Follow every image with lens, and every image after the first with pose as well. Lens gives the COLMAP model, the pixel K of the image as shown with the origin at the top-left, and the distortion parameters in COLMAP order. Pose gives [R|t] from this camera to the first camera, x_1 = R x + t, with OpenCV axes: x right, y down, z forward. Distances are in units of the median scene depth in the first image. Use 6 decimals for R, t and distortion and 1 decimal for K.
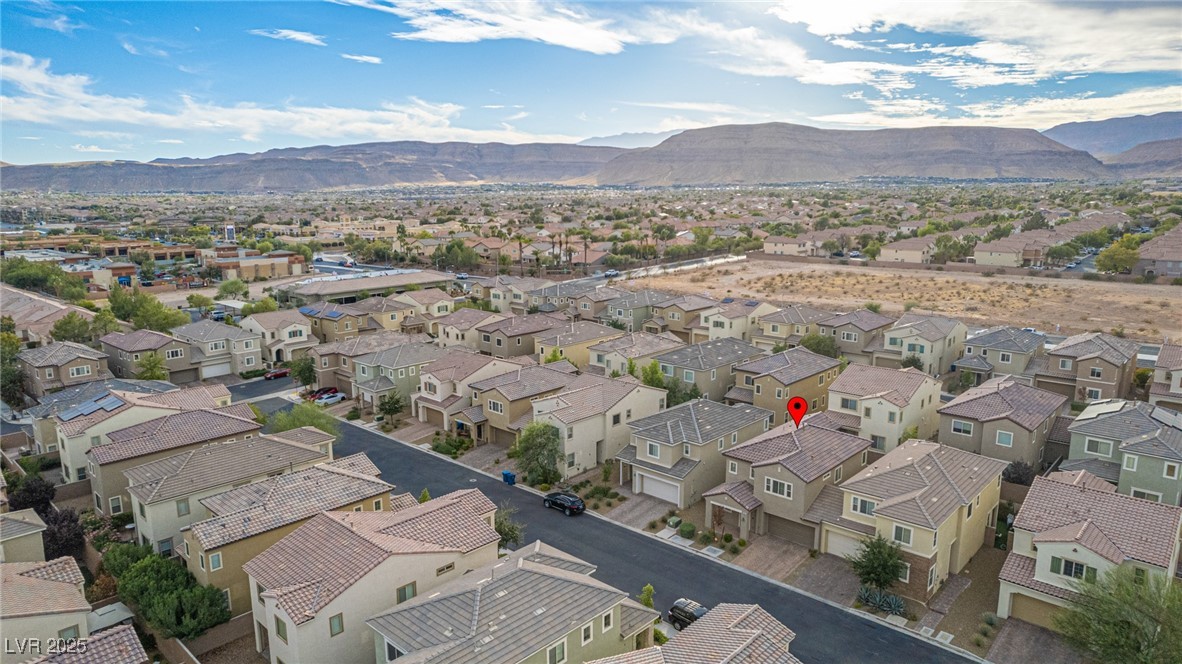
lens RADIAL K [[753.0, 0, 593.3], [0, 753.0, 328.4], [0, 0, 1]] dist [-0.087072, 0.076785]
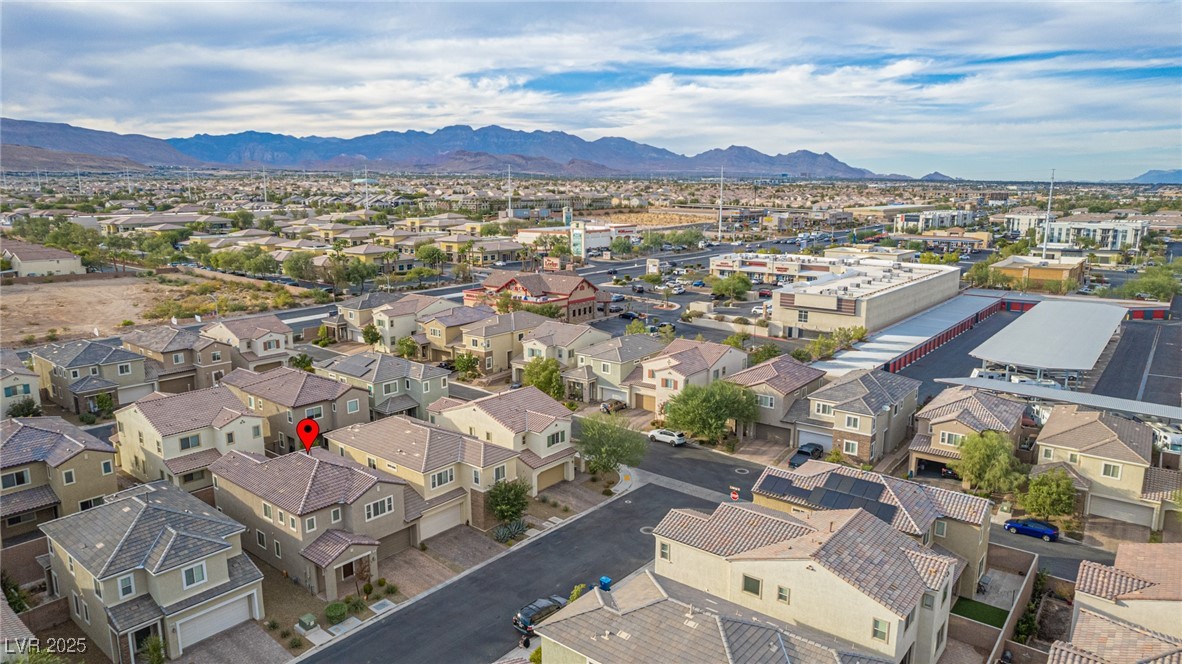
lens RADIAL K [[753.0, 0, 593.3], [0, 753.0, 328.4], [0, 0, 1]] dist [-0.087072, 0.076785]
pose [[-0.073059, -0.176998, 0.981496, -0.585344], [0.178035, 0.966004, 0.187456, -0.118309], [-0.981308, 0.188436, -0.039064, 0.663459]]
